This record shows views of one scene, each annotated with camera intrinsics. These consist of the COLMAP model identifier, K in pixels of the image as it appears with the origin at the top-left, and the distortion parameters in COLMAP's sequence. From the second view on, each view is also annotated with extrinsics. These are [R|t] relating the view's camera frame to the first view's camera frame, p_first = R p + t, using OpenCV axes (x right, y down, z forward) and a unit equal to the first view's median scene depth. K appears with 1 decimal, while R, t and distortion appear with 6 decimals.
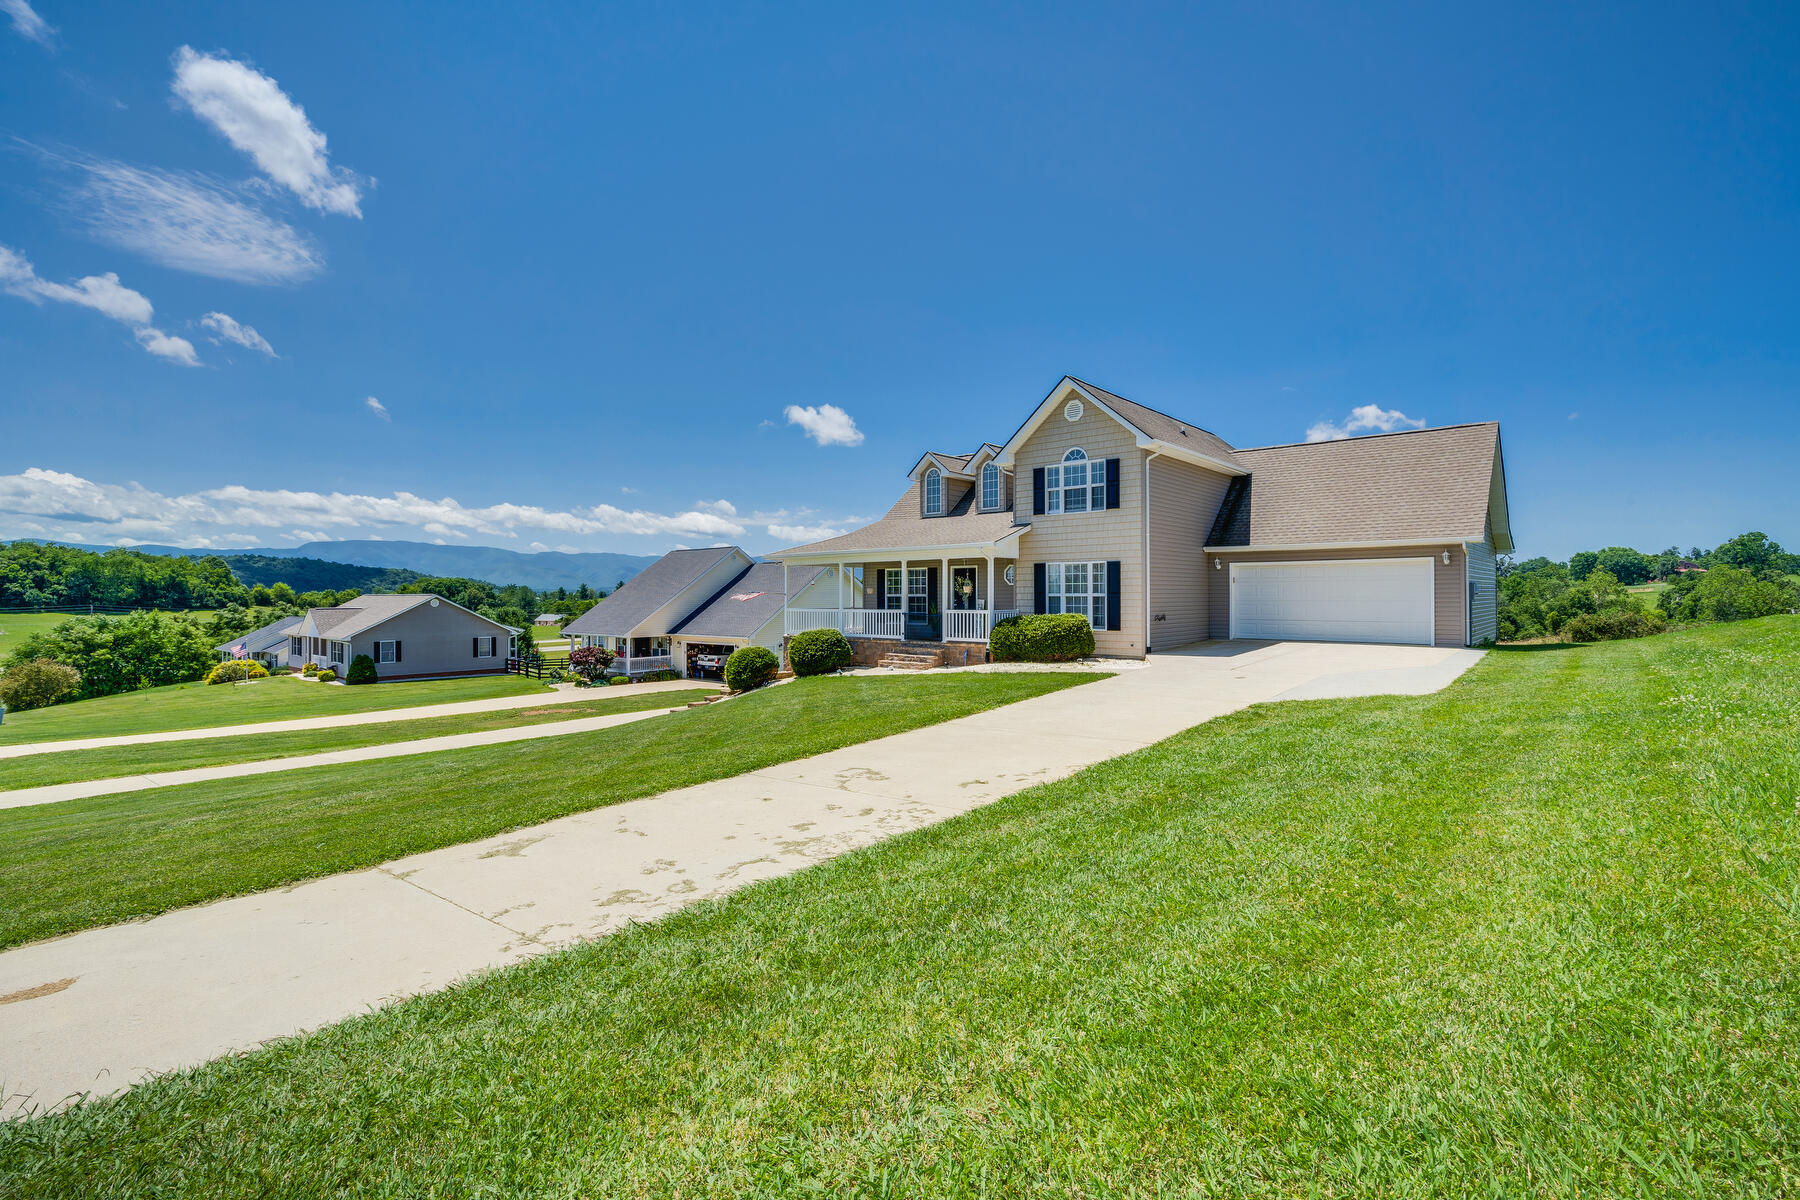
lens RADIAL K [[848.1, 0, 900.0], [0, 848.1, 600.0], [0, 0, 1]] dist [-0.000465, 0.000132]
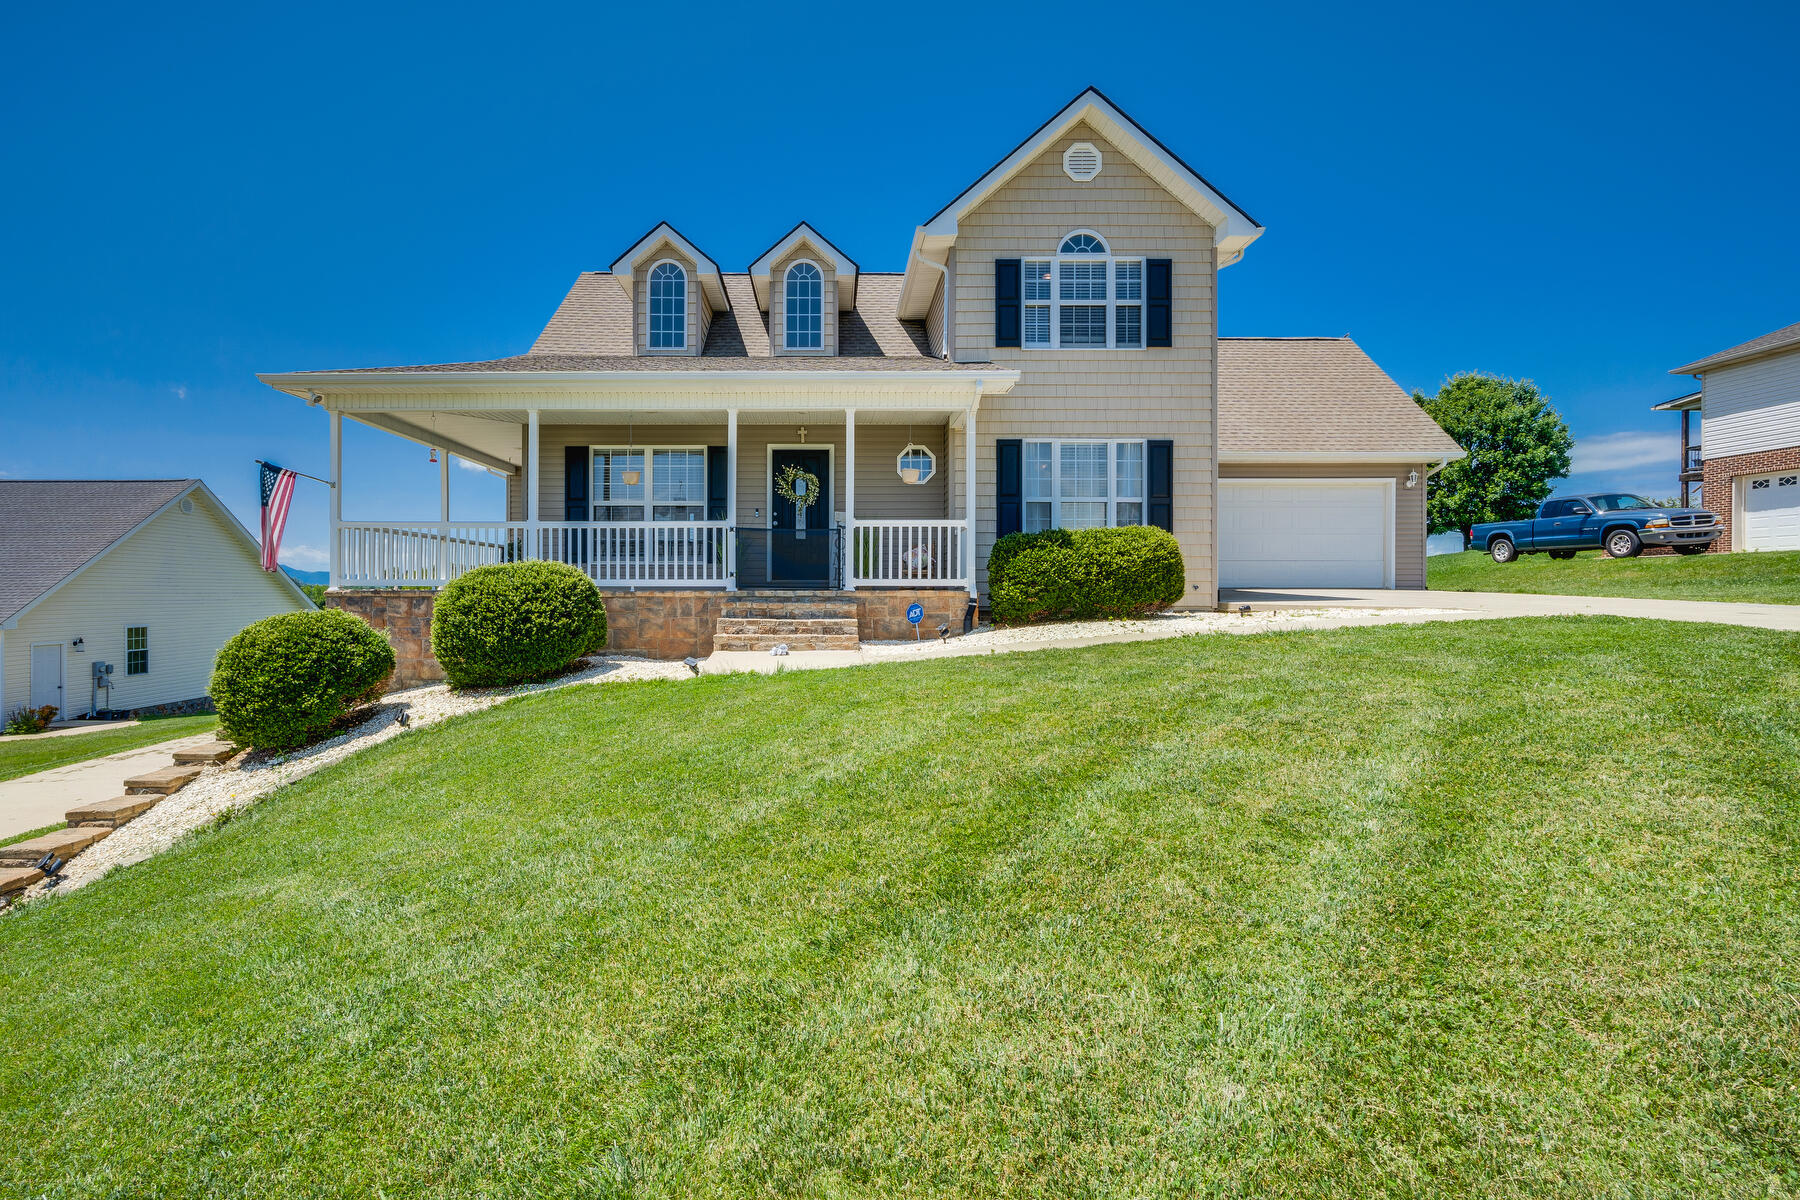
lens RADIAL K [[848.1, 0, 900.0], [0, 848.1, 600.0], [0, 0, 1]] dist [-0.000465, 0.000132]
pose [[0.730624, -0.005861, 0.682754, -0.253044], [0.005881, 0.999980, 0.002291, 0.056686], [-0.682754, 0.002342, 0.730644, 0.673960]]
